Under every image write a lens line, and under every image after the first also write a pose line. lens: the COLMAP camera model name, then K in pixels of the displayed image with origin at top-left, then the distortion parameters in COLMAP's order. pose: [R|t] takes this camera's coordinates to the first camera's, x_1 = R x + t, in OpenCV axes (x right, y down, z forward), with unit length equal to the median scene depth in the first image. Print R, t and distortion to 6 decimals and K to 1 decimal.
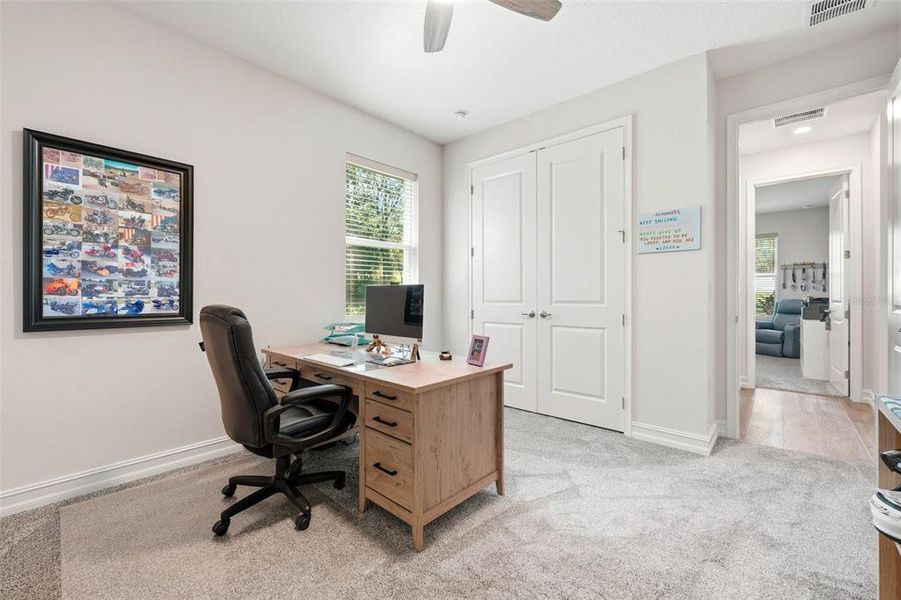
lens RADIAL K [[380.9, 0, 452.9], [0, 380.9, 299.2], [0, 0, 1]] dist [0.000587, -0.000010]
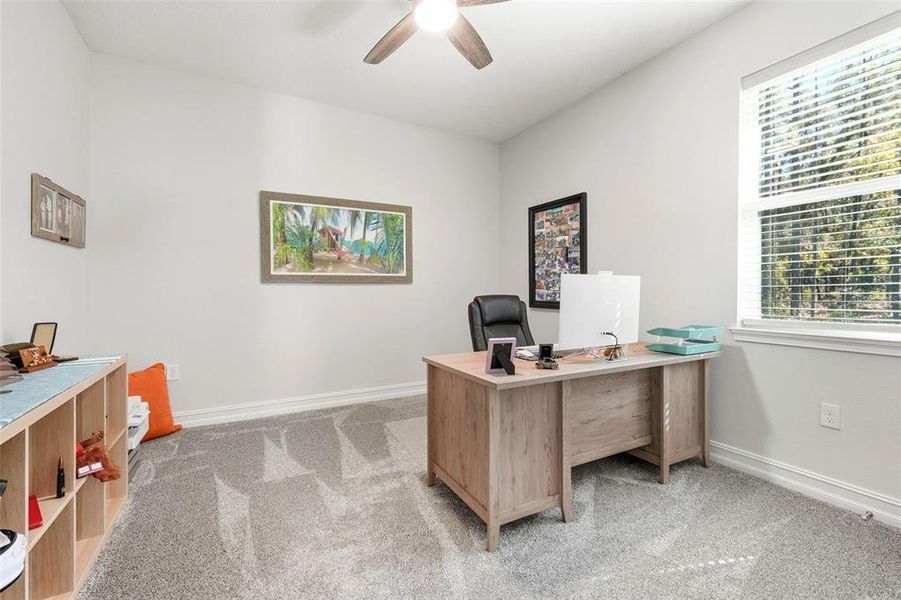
lens RADIAL K [[380.9, 0, 452.9], [0, 380.9, 299.2], [0, 0, 1]] dist [0.000587, -0.000010]
pose [[-0.339234, 0.001818, -0.940700, 0.838219], [-0.031123, 0.999429, 0.013155, 0.025306], [0.940187, 0.033740, -0.338984, 1.176060]]
